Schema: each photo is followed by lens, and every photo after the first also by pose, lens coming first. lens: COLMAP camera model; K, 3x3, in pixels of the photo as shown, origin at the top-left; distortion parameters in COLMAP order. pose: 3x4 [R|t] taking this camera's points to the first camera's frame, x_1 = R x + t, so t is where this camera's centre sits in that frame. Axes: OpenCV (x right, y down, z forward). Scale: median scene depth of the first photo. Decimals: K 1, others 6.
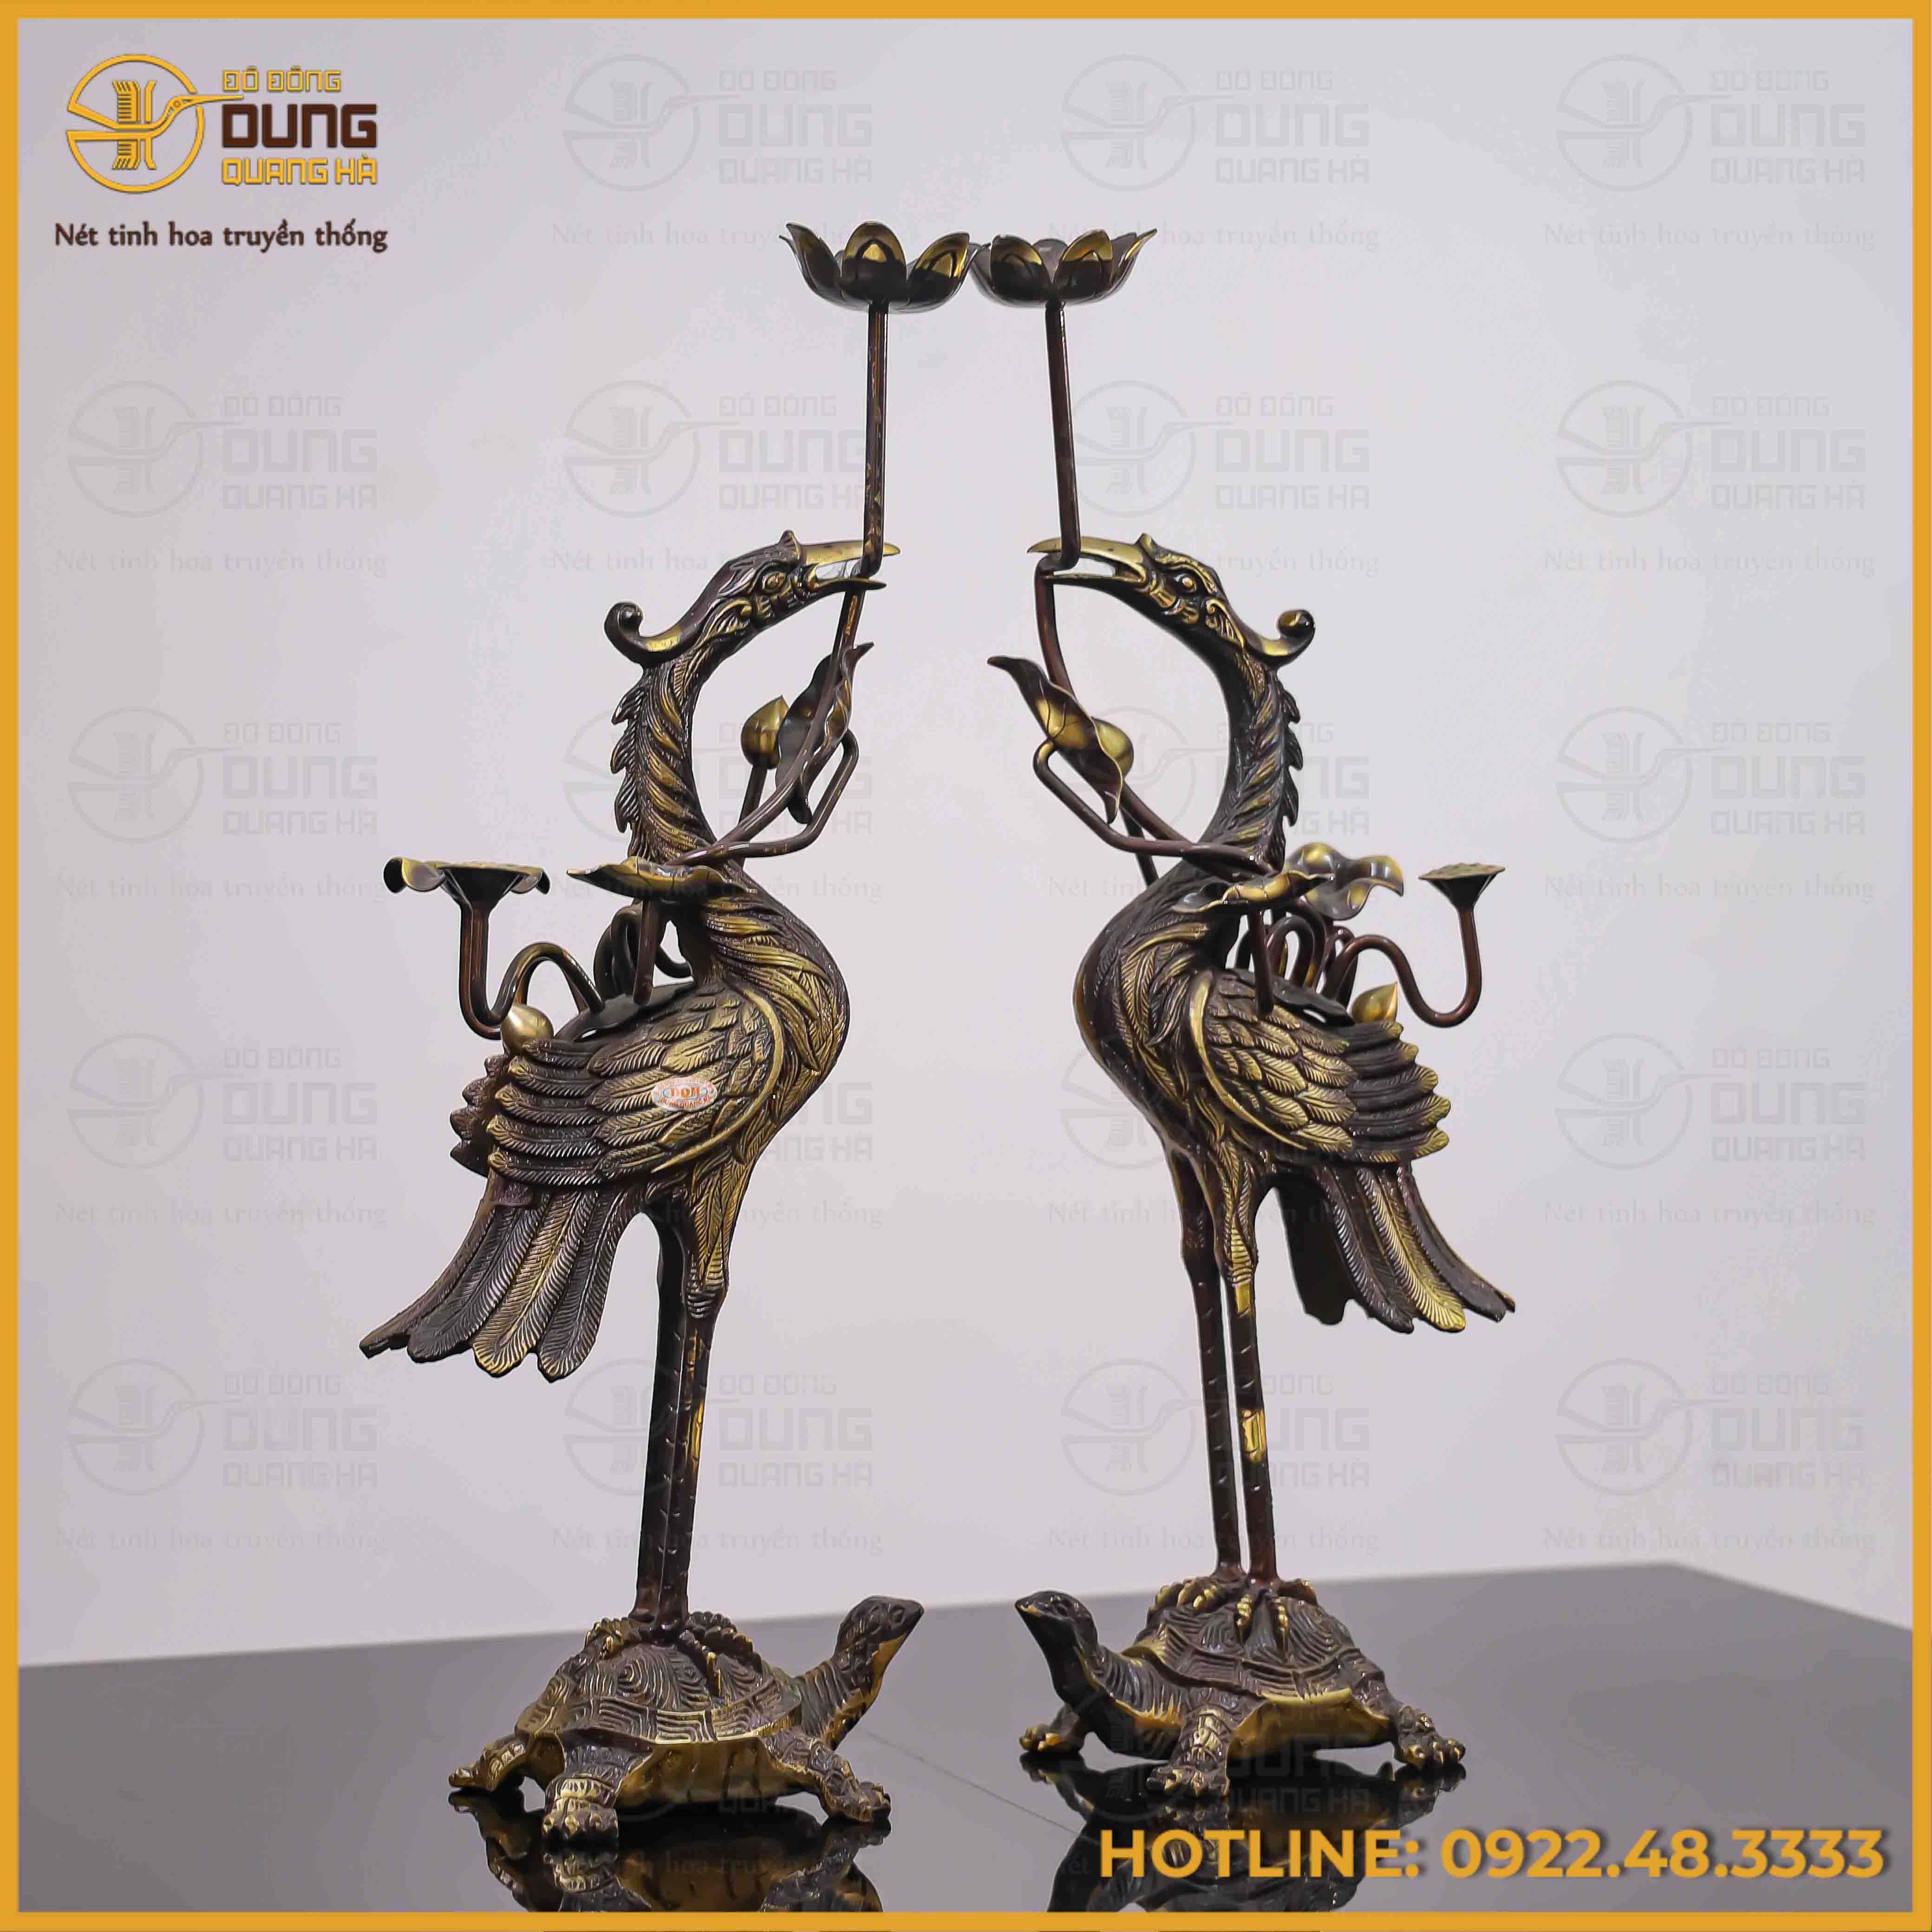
lens RADIAL K [[5575.0, 0, 968.5], [0, 5575.0, 970.3], [0, 0, 1]] dist [0.356305, 0.000000]
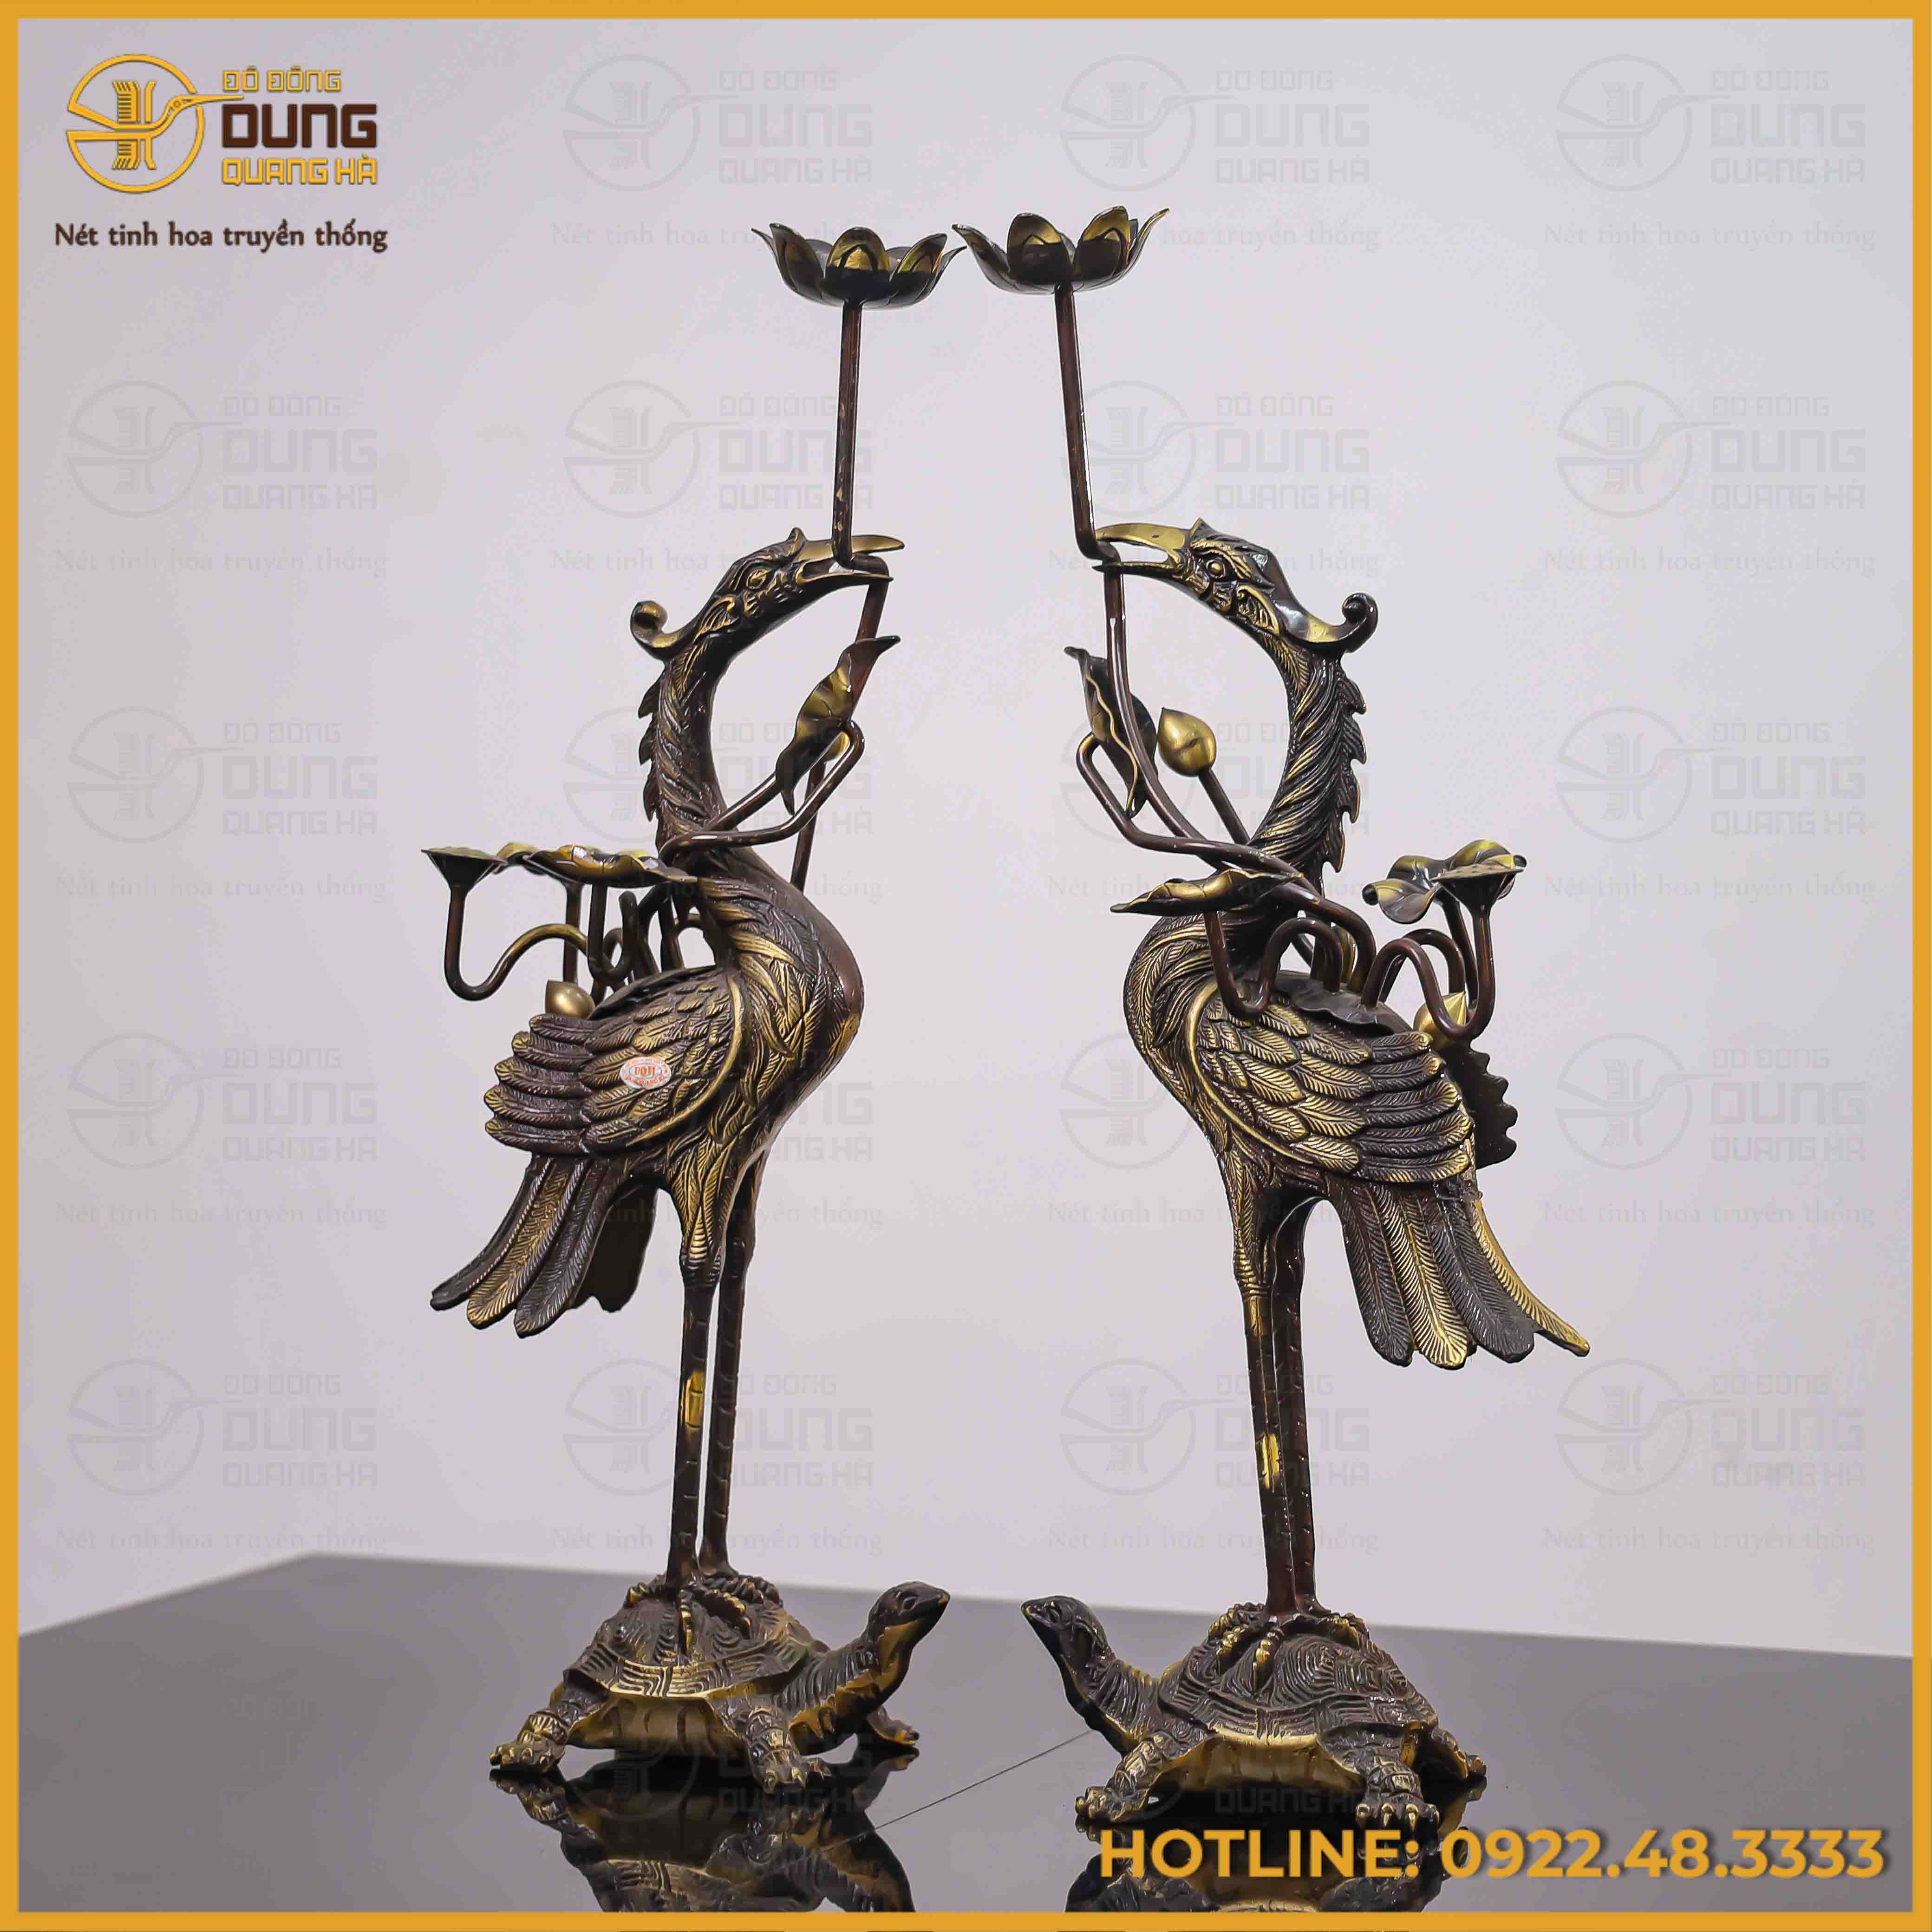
lens RADIAL K [[5575.0, 0, 971.5], [0, 5575.0, 965.5], [0, 0, 1]] dist [0.356305, 0.000000]
pose [[0.722373, 0.029491, -0.690875, 0.679986], [-0.026413, 0.999538, 0.015049, -0.014391], [0.690999, 0.007377, 0.722818, 0.276246]]
